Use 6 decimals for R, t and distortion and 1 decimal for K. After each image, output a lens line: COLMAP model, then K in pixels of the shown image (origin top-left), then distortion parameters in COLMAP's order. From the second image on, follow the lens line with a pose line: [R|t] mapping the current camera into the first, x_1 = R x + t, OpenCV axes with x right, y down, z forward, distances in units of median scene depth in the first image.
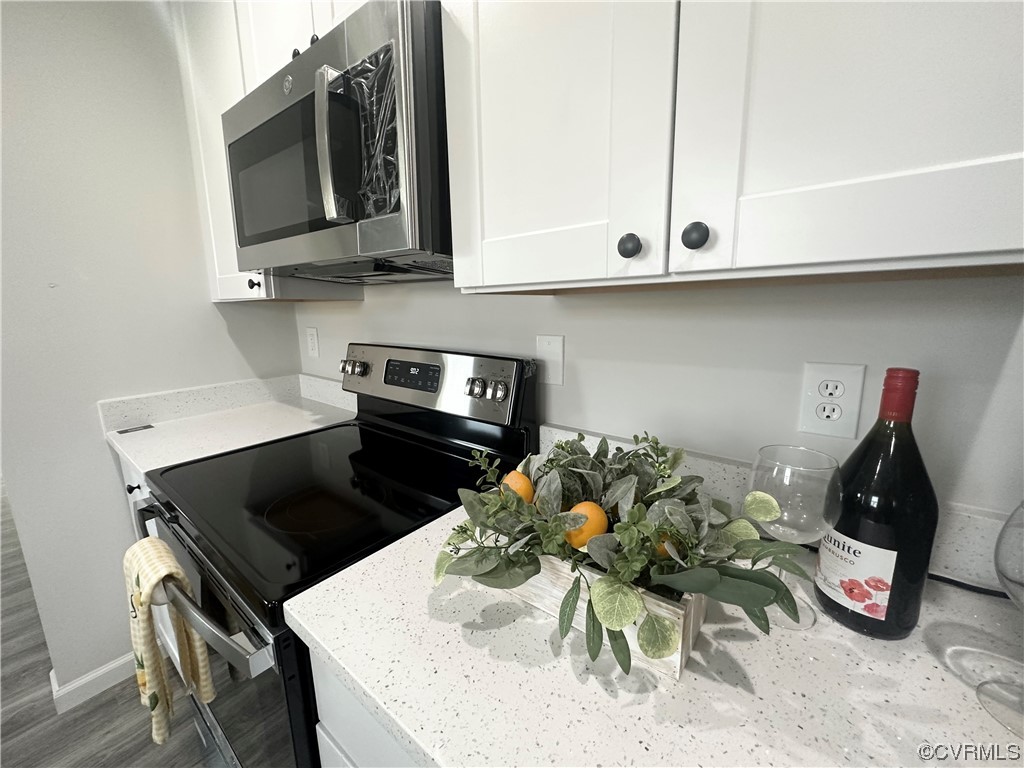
lens RADIAL K [[411.0, 0, 512.1], [0, 411.0, 382.6], [0, 0, 1]] dist [-0.003723, 0.000343]
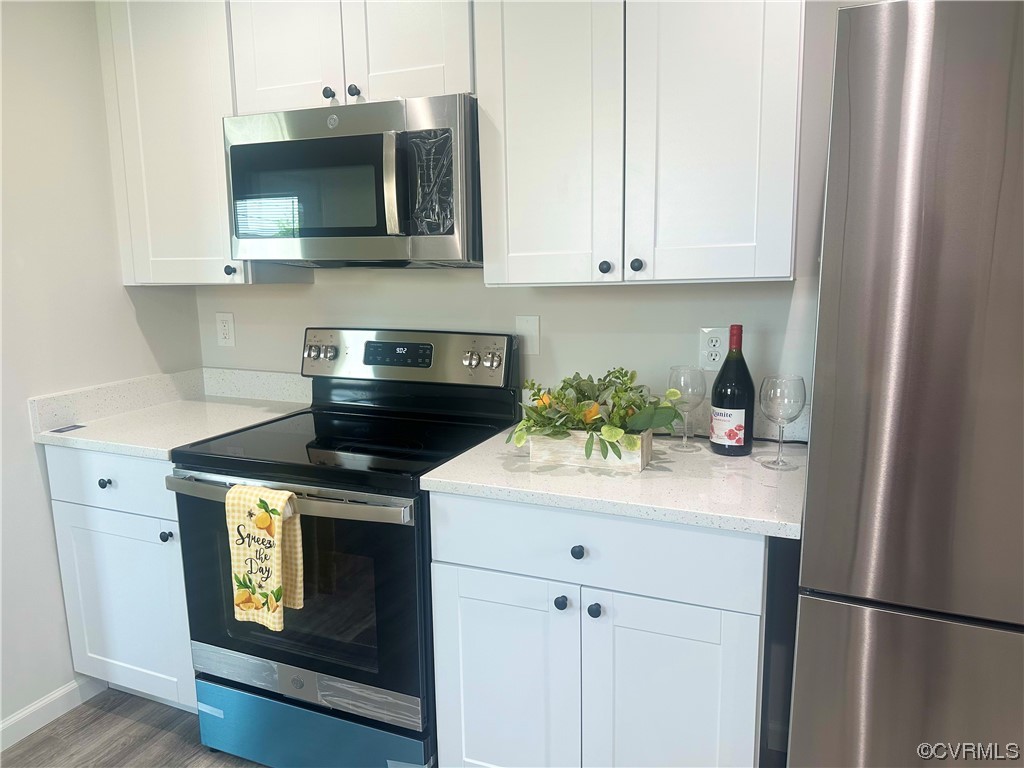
lens RADIAL K [[718.0, 0, 521.7], [0, 718.0, 390.3], [0, 0, 1]] dist [0.037022, -0.004780]
pose [[0.963648, -0.048212, 0.262790, -0.647912], [0.052163, 0.998606, -0.008074, 0.163645], [-0.262035, 0.021488, 0.964819, -1.383042]]
